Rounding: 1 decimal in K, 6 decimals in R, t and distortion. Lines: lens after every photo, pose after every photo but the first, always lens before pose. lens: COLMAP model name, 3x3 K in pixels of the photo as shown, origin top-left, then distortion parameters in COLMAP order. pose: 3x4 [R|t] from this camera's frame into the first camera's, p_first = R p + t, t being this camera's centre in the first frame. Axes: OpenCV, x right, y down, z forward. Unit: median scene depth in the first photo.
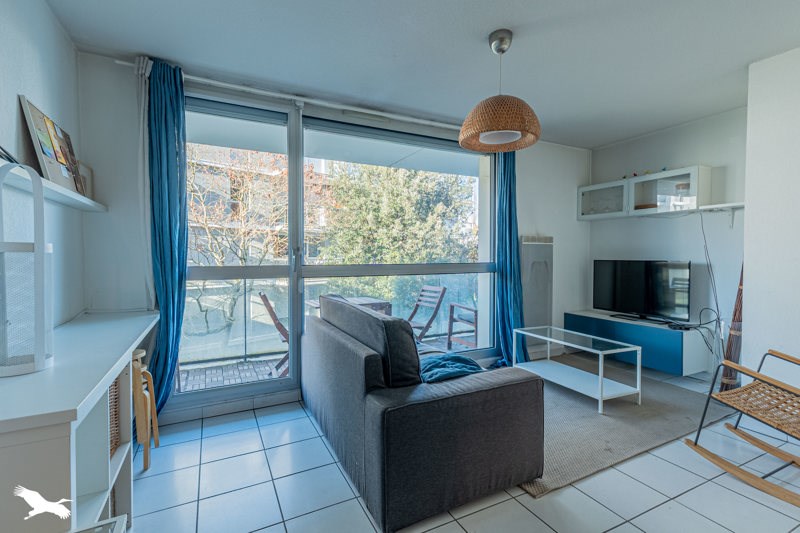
lens RADIAL K [[372.0, 0, 400.0], [0, 372.0, 266.5], [0, 0, 1]] dist [0.027281, 0.000408]
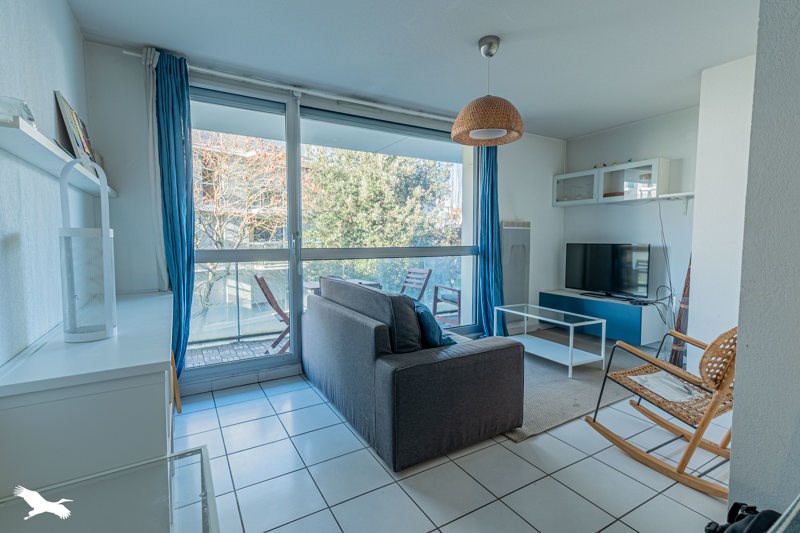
lens RADIAL K [[372.0, 0, 400.0], [0, 372.0, 266.5], [0, 0, 1]] dist [0.027281, 0.000408]
pose [[0.998134, -0.005181, 0.060836, -0.044377], [0.002532, 0.999049, 0.043533, 0.001771], [-0.061003, -0.043298, 0.997198, -0.078739]]
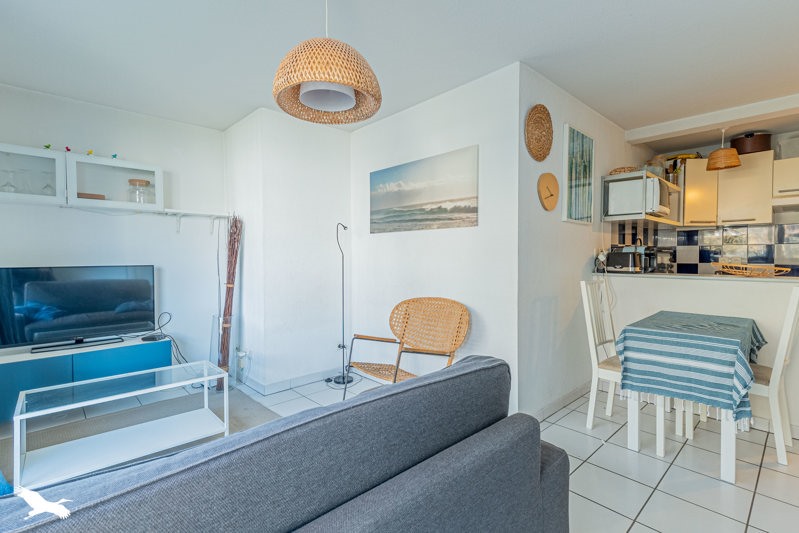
lens RADIAL K [[371.6, 0, 399.5], [0, 371.6, 266.5], [0, 0, 1]] dist [0.027281, 0.000408]
pose [[-0.271966, -0.021785, 0.962060, -0.331000], [0.031770, 0.998995, 0.031602, -0.022986], [-0.961782, 0.039159, -0.271000, 0.724865]]
